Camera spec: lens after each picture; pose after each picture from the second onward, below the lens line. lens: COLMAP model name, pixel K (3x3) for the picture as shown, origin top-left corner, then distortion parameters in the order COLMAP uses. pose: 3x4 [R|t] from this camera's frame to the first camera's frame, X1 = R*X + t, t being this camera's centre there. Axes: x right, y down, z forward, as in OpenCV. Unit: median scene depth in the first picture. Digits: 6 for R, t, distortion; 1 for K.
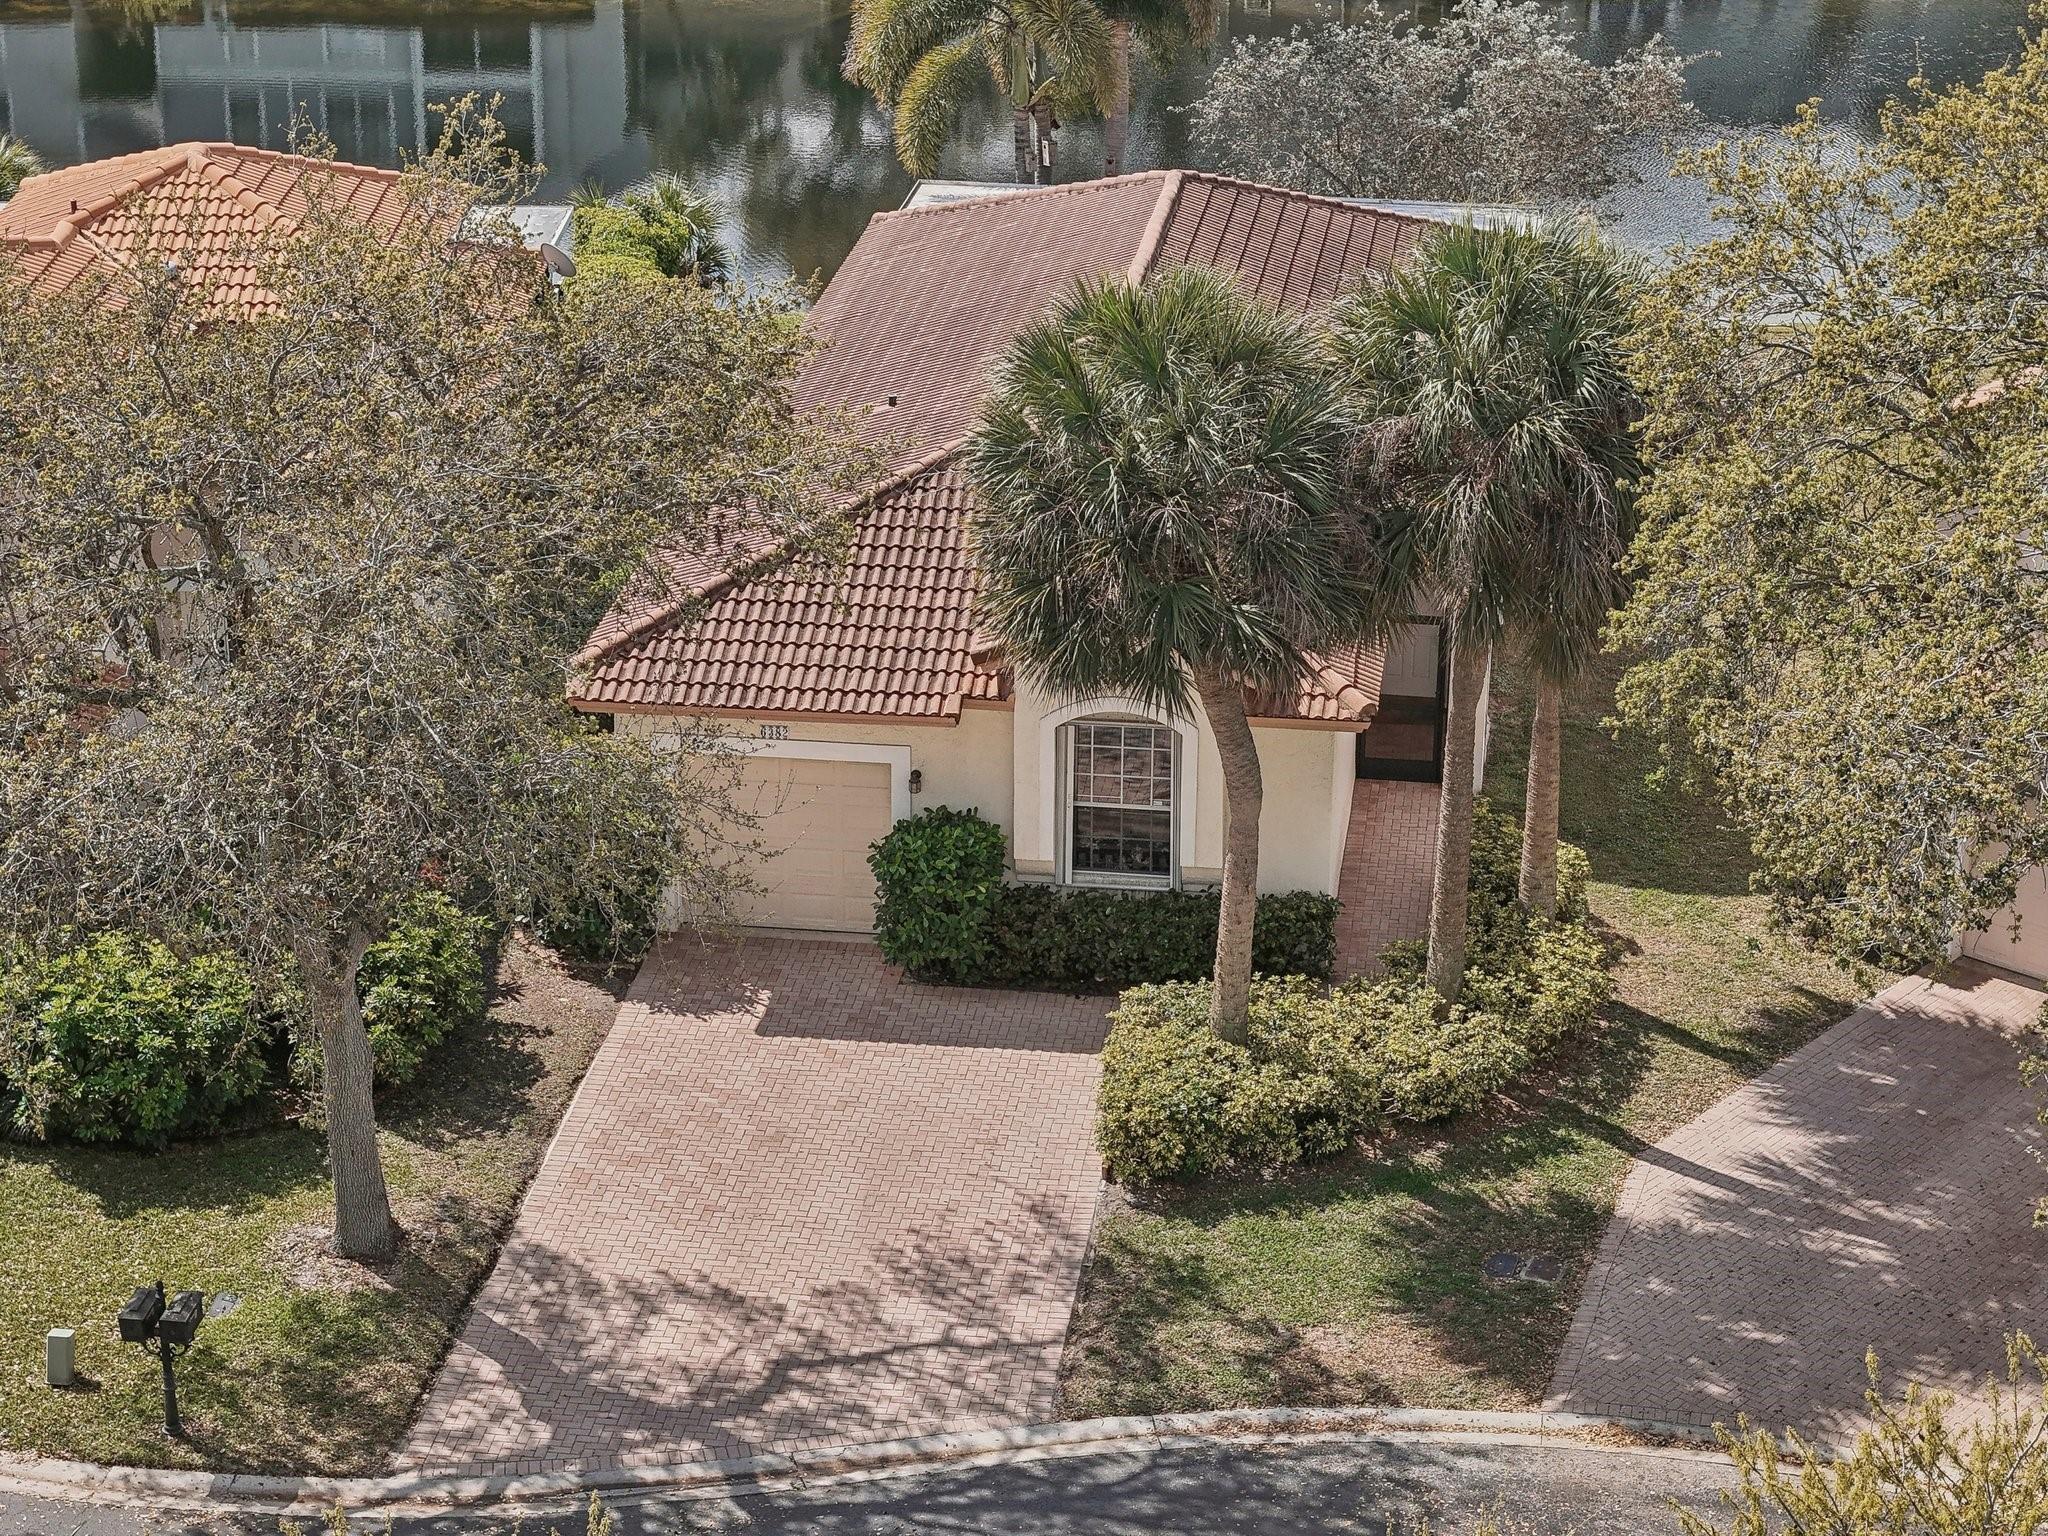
lens RADIAL K [[4138.5, 0, 1025.3], [0, 4138.5, 768.1], [0, 0, 1]] dist [0.122490, 0.000000]
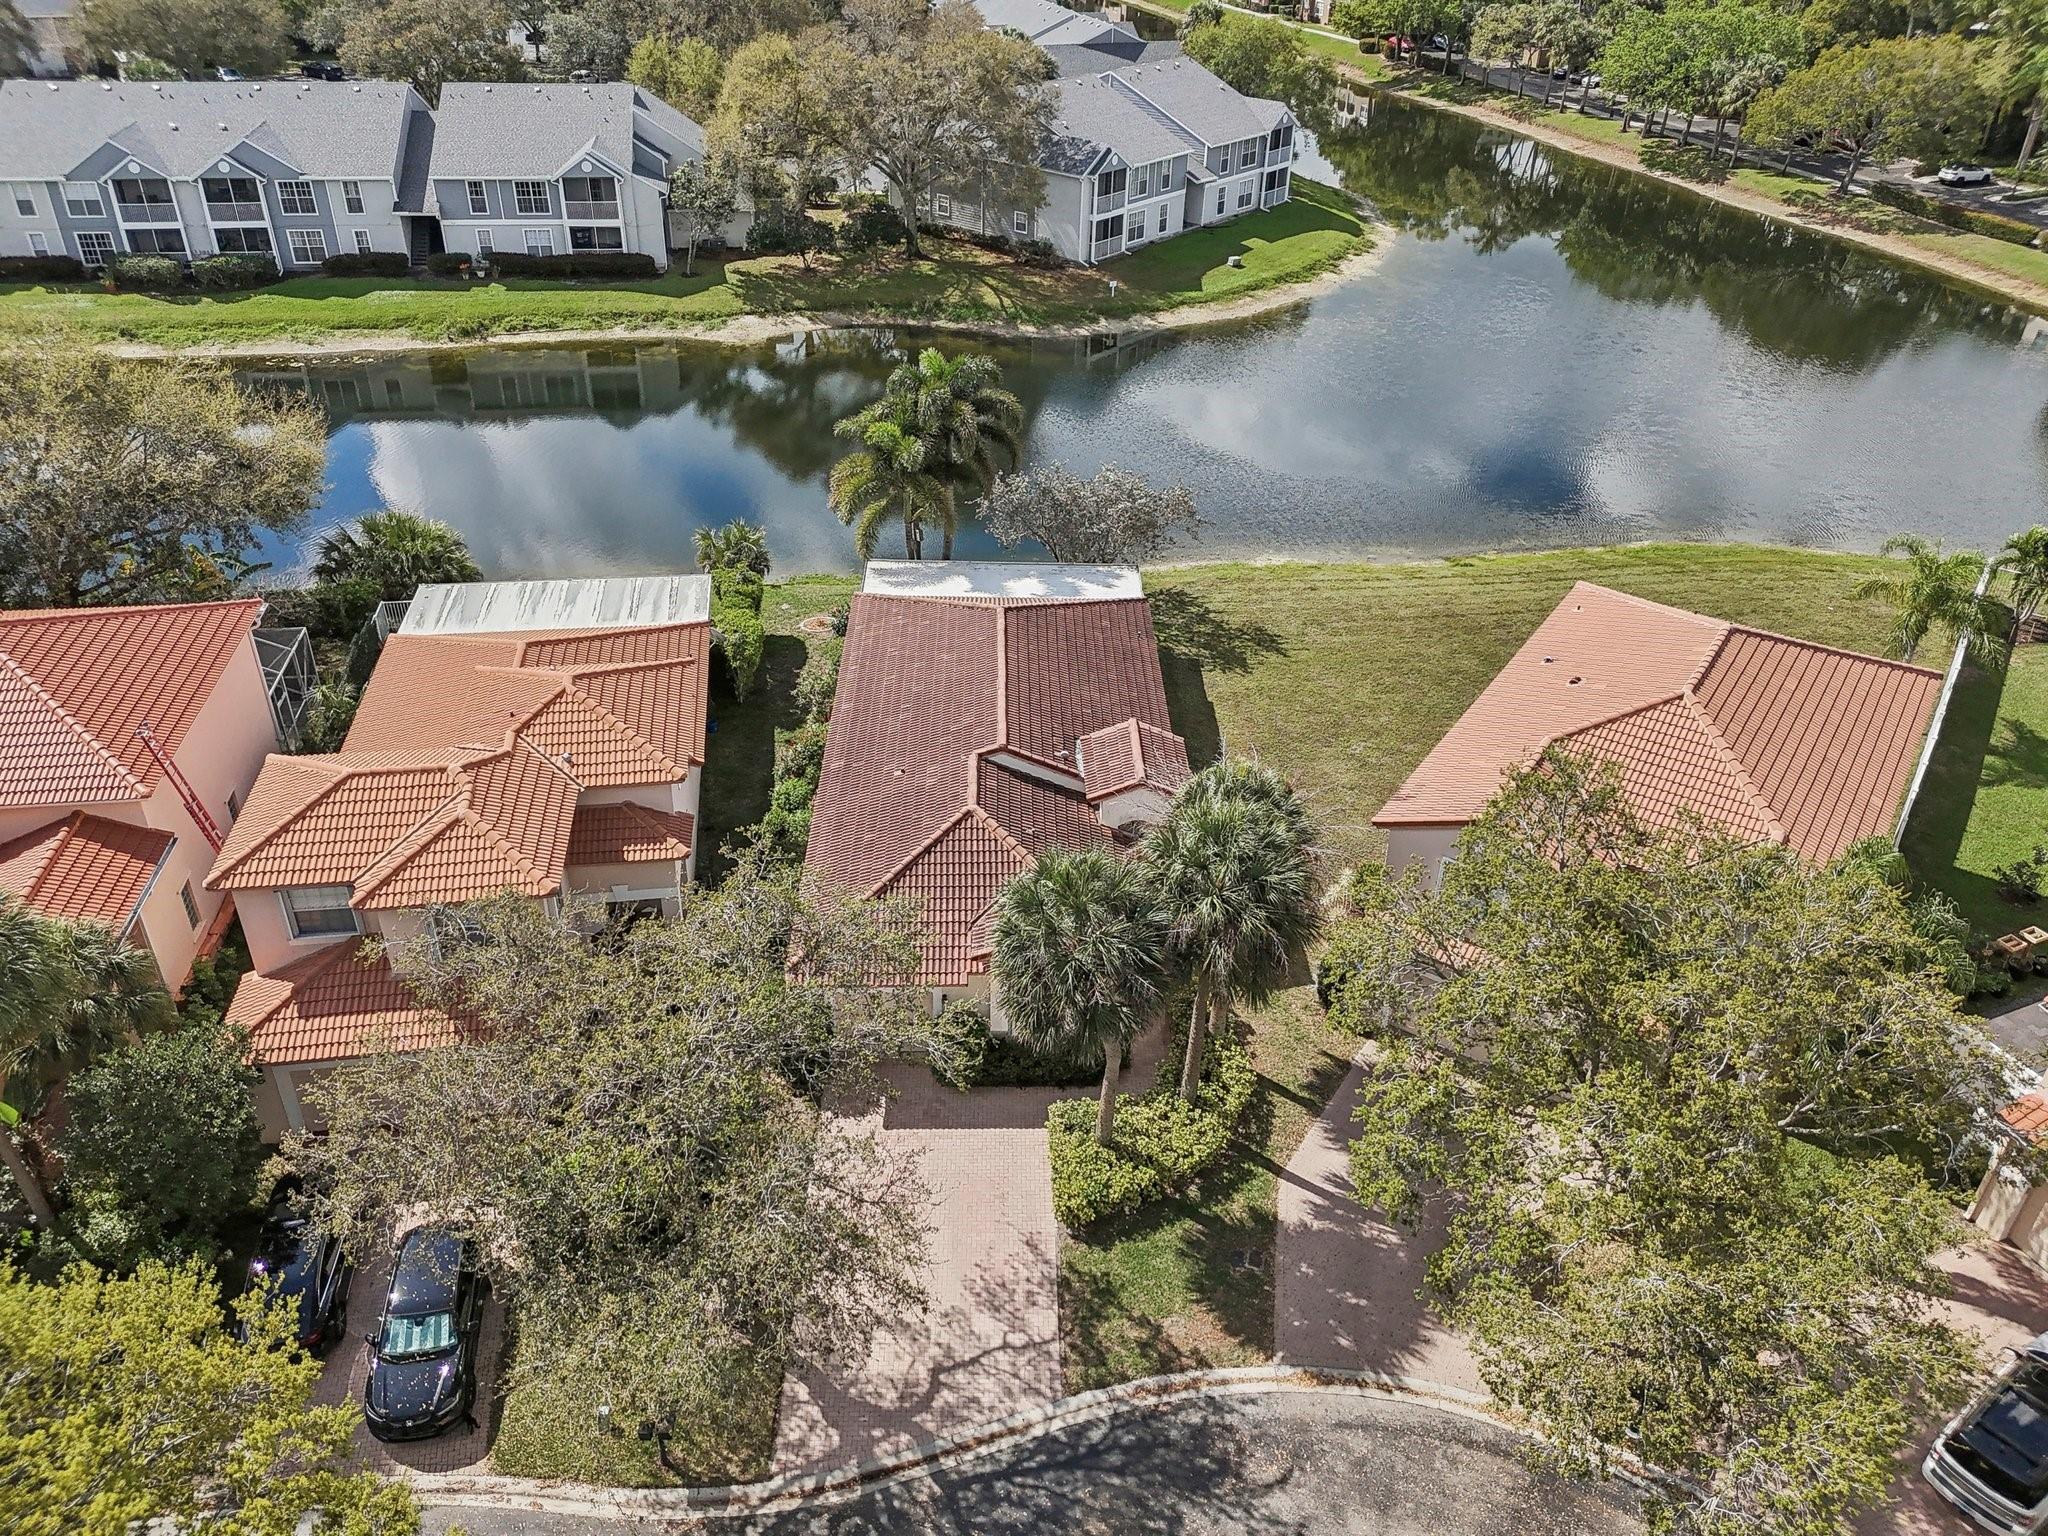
lens RADIAL K [[1553.0, 0, 1018.9], [0, 1553.0, 769.4], [0, 0, 1]] dist [0.083495, -0.003949]
pose [[0.989609, -0.066295, 0.127589, -0.101136], [0.038479, 0.977105, 0.209249, -0.347035], [-0.138540, -0.202165, 0.969503, 0.247930]]
